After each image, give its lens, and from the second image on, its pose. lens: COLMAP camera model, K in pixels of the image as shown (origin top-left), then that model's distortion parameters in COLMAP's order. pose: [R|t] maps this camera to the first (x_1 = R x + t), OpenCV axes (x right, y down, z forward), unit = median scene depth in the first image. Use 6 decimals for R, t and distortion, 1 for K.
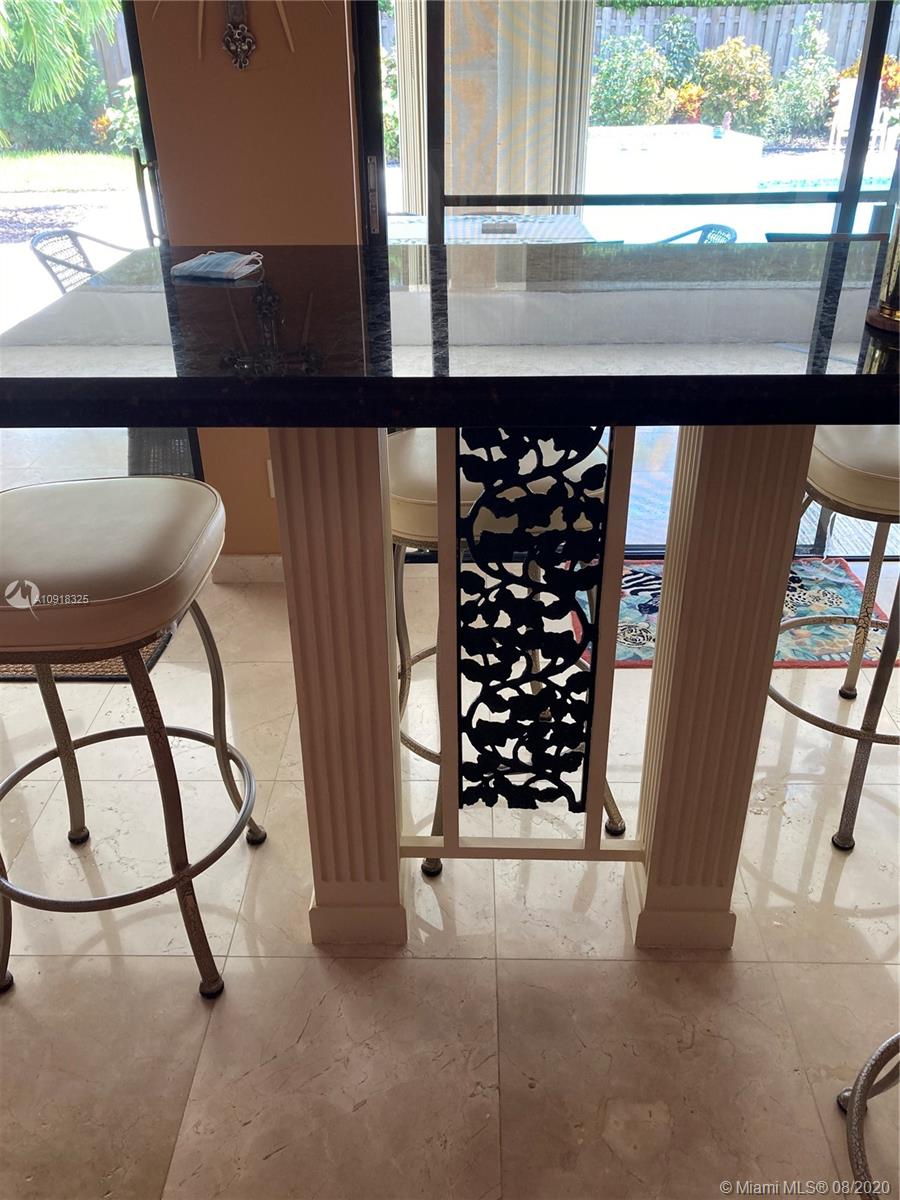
lens RADIAL K [[959.5, 0, 450.0], [0, 959.5, 600.0], [0, 0, 1]] dist [0.006266, -0.004189]
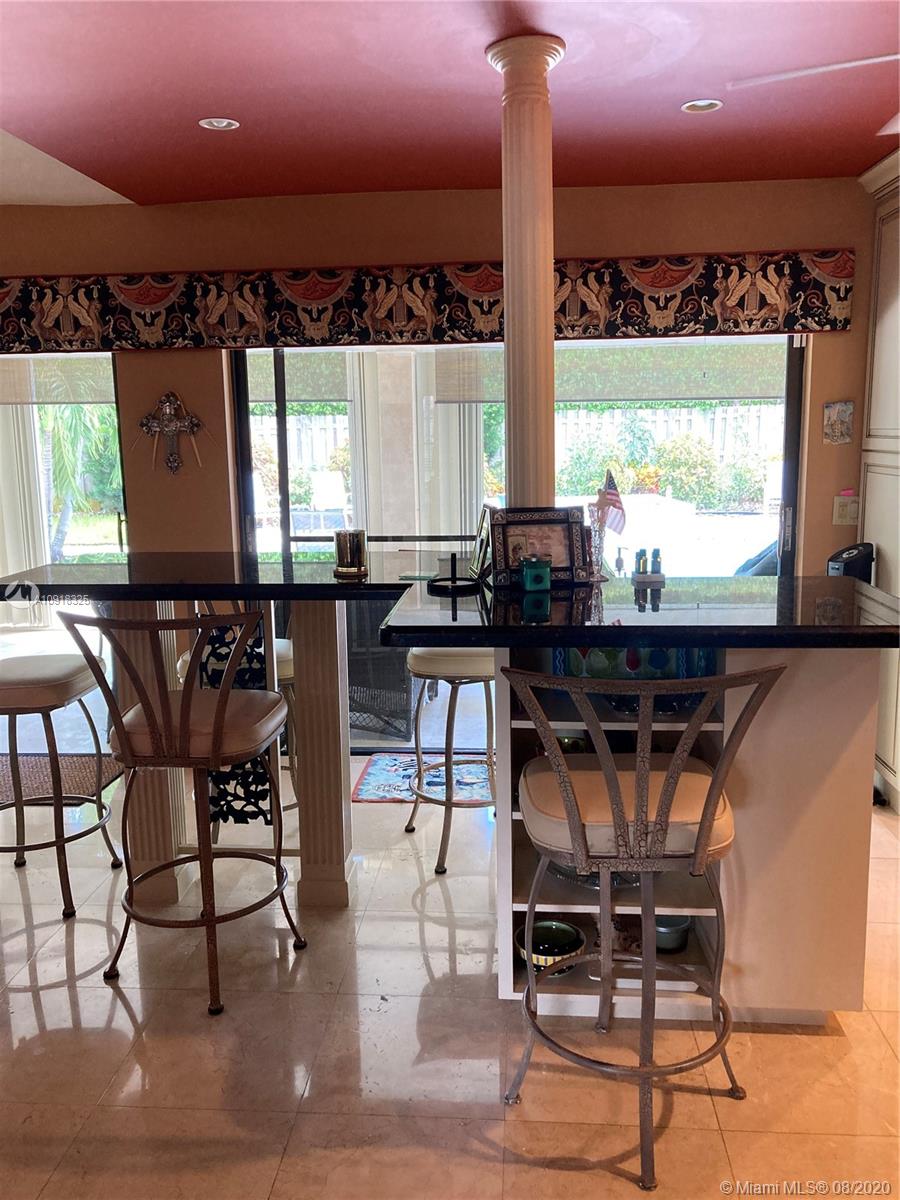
lens RADIAL K [[959.5, 0, 450.0], [0, 959.5, 600.0], [0, 0, 1]] dist [0.006266, -0.004189]
pose [[0.998515, 0.003676, -0.054357, 0.600537], [-0.022035, 0.939724, -0.341224, 0.447014], [0.049826, 0.341915, 0.938409, -0.940067]]
